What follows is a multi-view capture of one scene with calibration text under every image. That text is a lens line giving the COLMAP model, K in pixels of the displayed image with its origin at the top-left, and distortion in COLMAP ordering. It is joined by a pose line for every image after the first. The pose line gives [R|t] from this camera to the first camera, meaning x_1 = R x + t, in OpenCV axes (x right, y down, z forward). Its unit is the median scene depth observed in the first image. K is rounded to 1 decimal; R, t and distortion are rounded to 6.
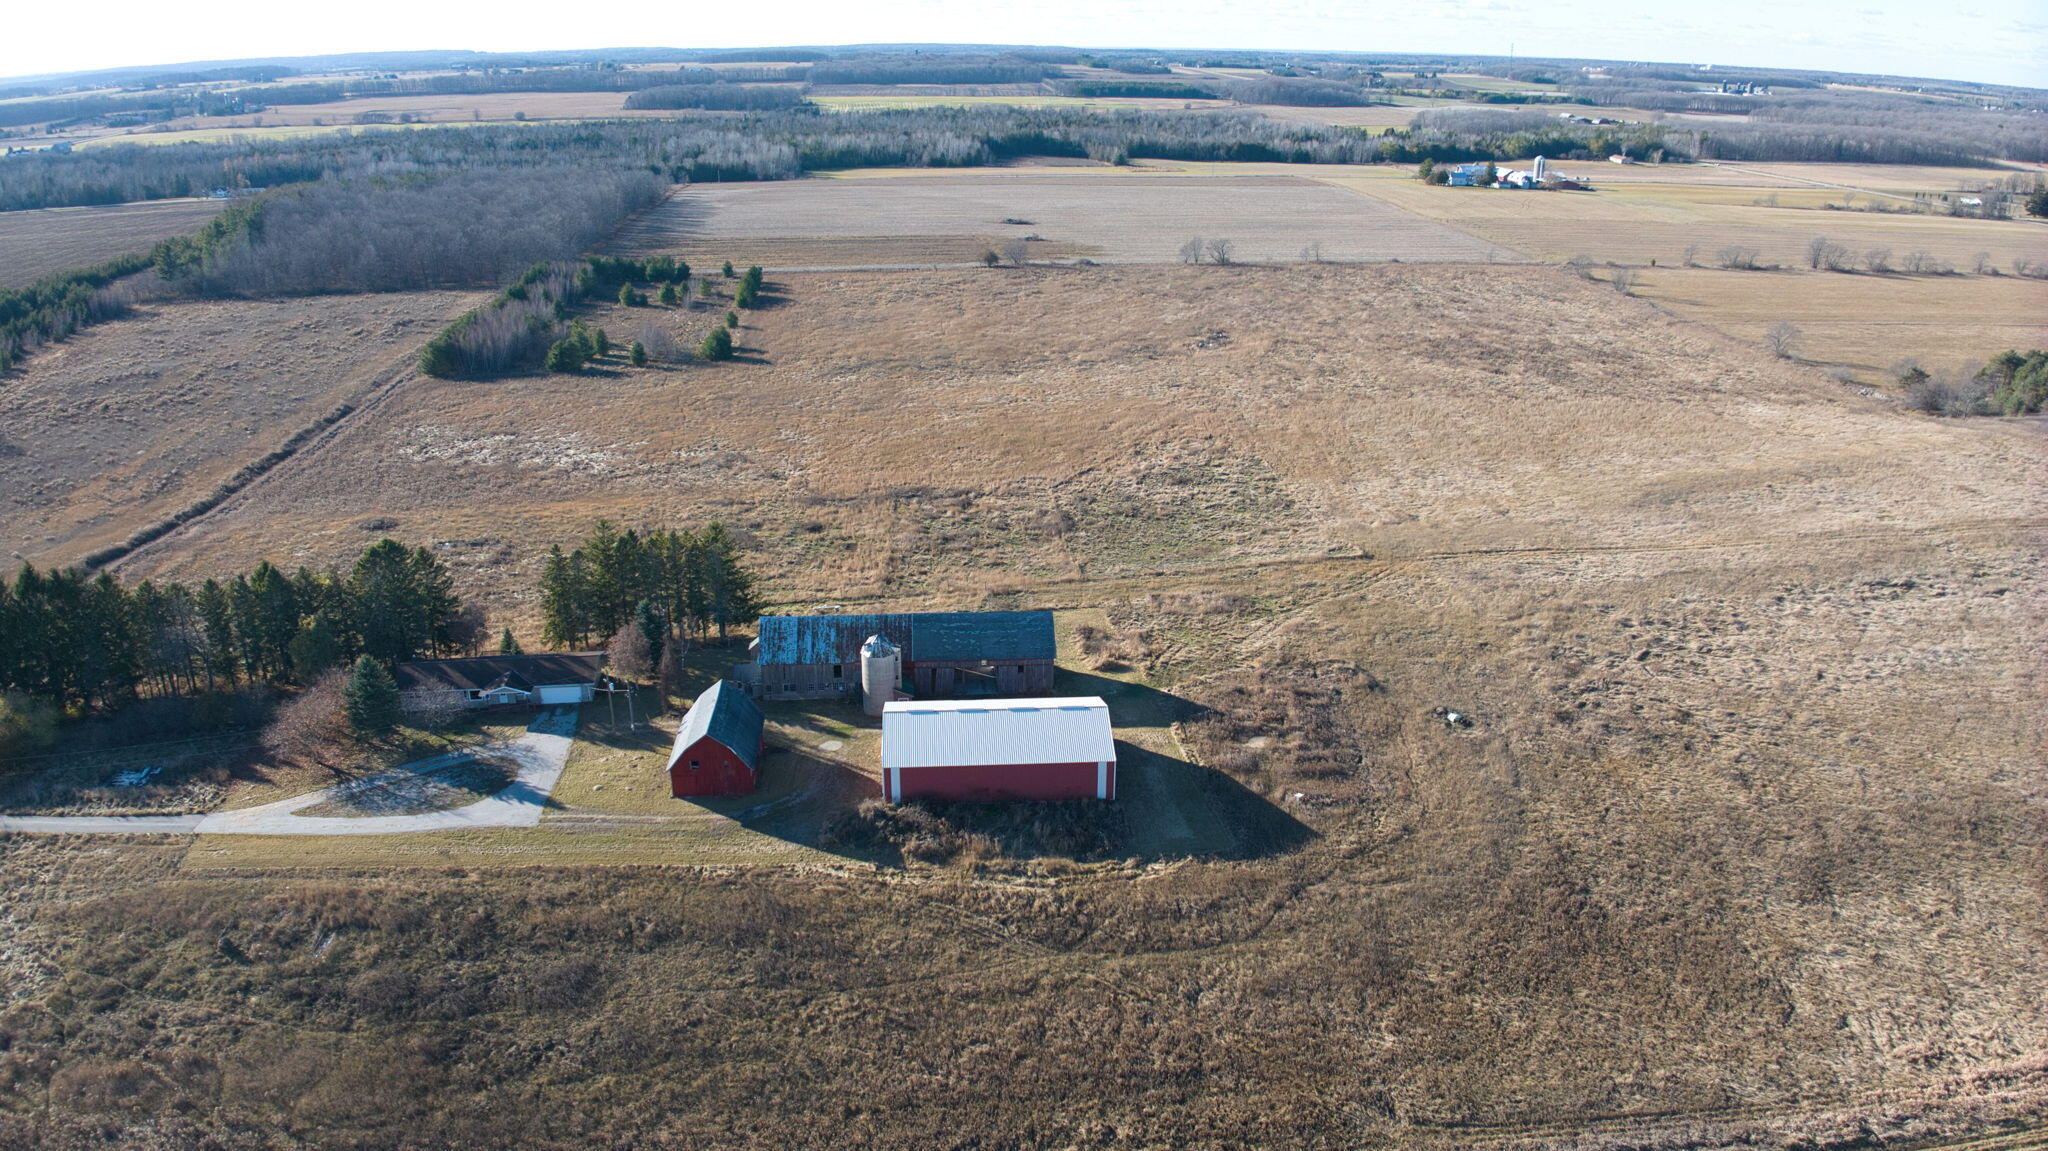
lens RADIAL K [[1435.7, 0, 1024.0], [0, 1435.7, 575.5], [0, 0, 1]] dist [-0.095391, -0.024416]
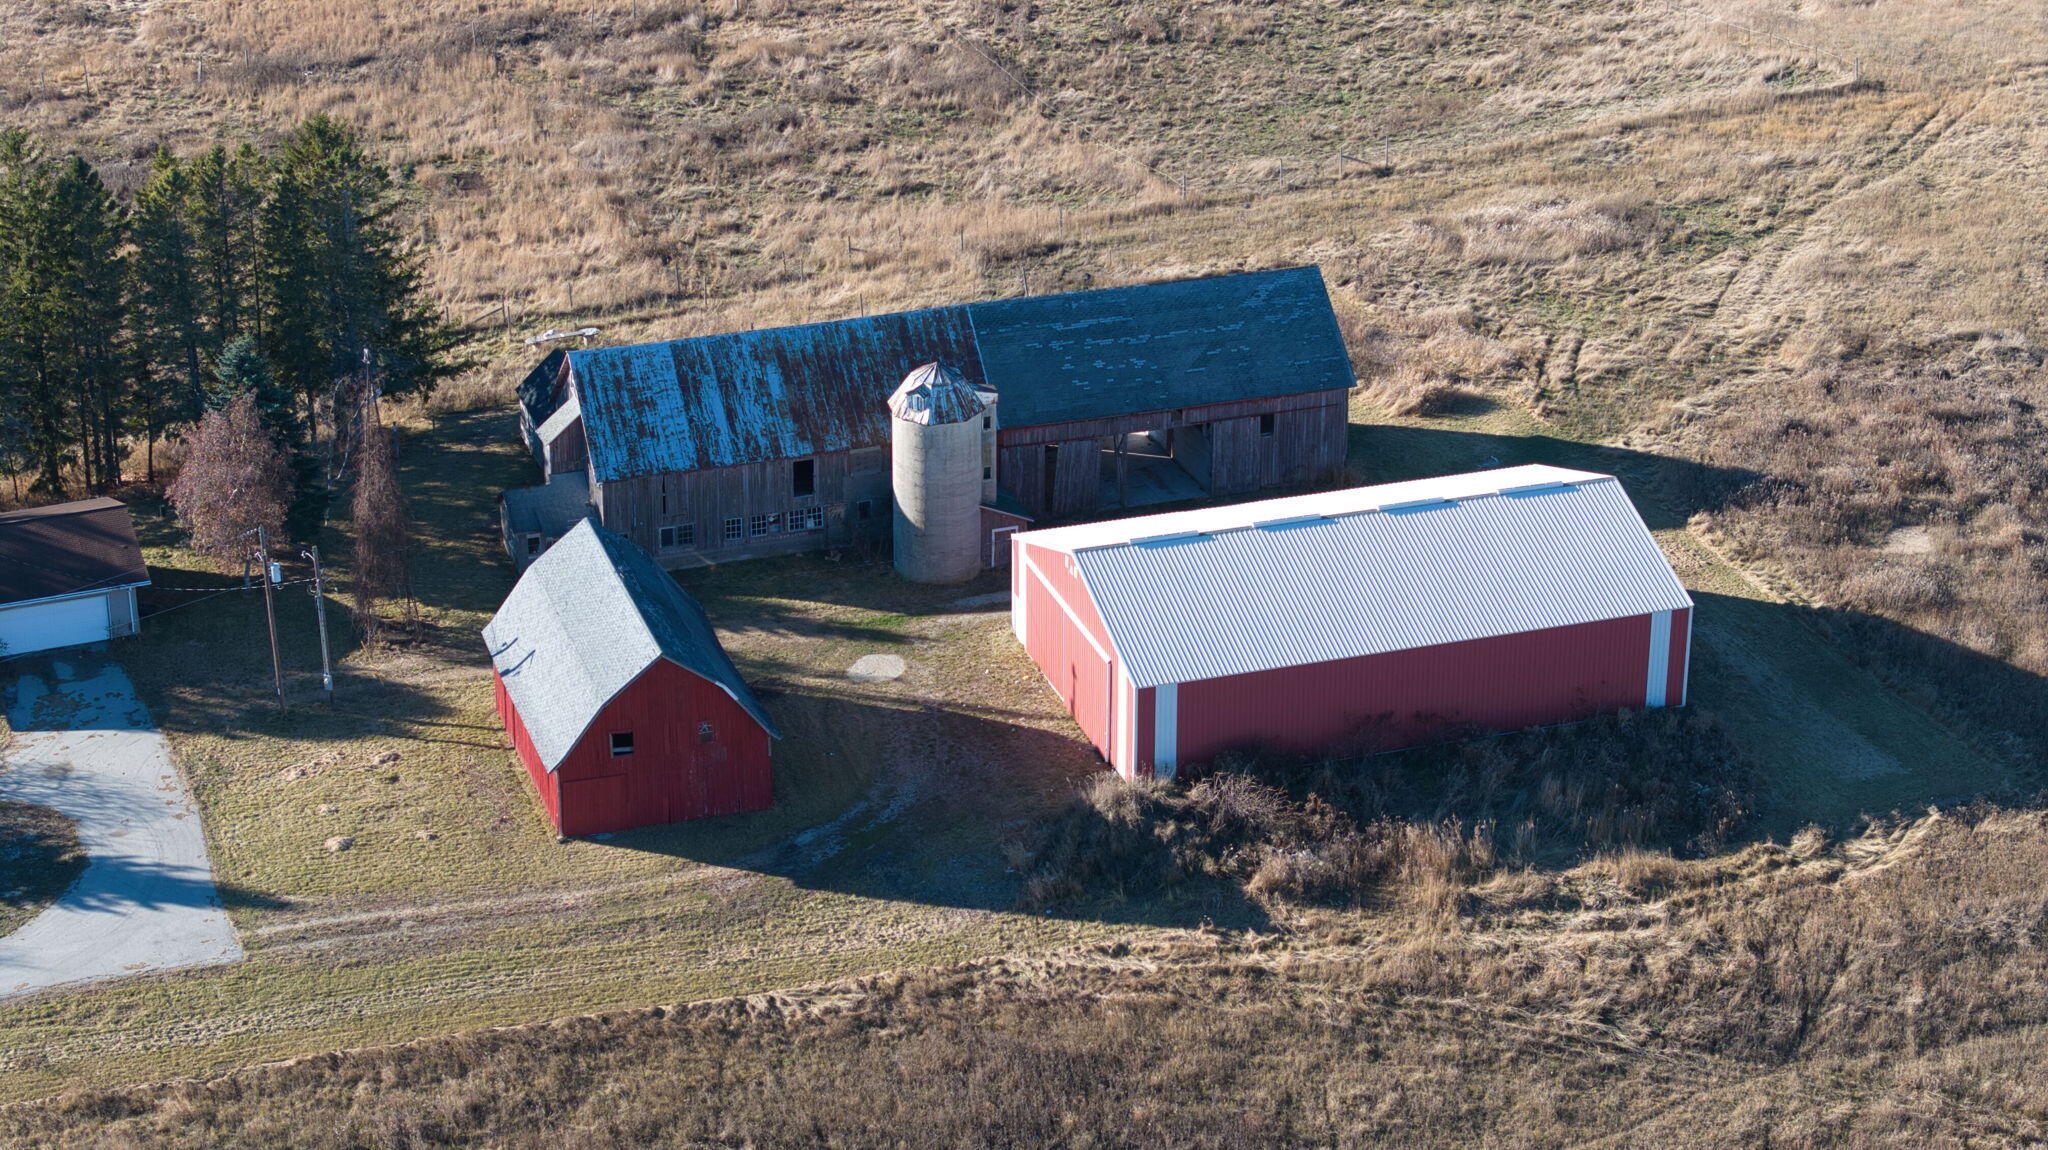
lens RADIAL K [[4098.1, 0, 1031.5], [0, 4098.1, 572.0], [0, 0, 1]] dist [-0.173430, 0.418491]
pose [[0.967598, -0.106454, 0.228957, -0.334083], [0.090914, 0.992845, 0.077414, 0.015673], [-0.235560, -0.054091, 0.970353, -0.038980]]
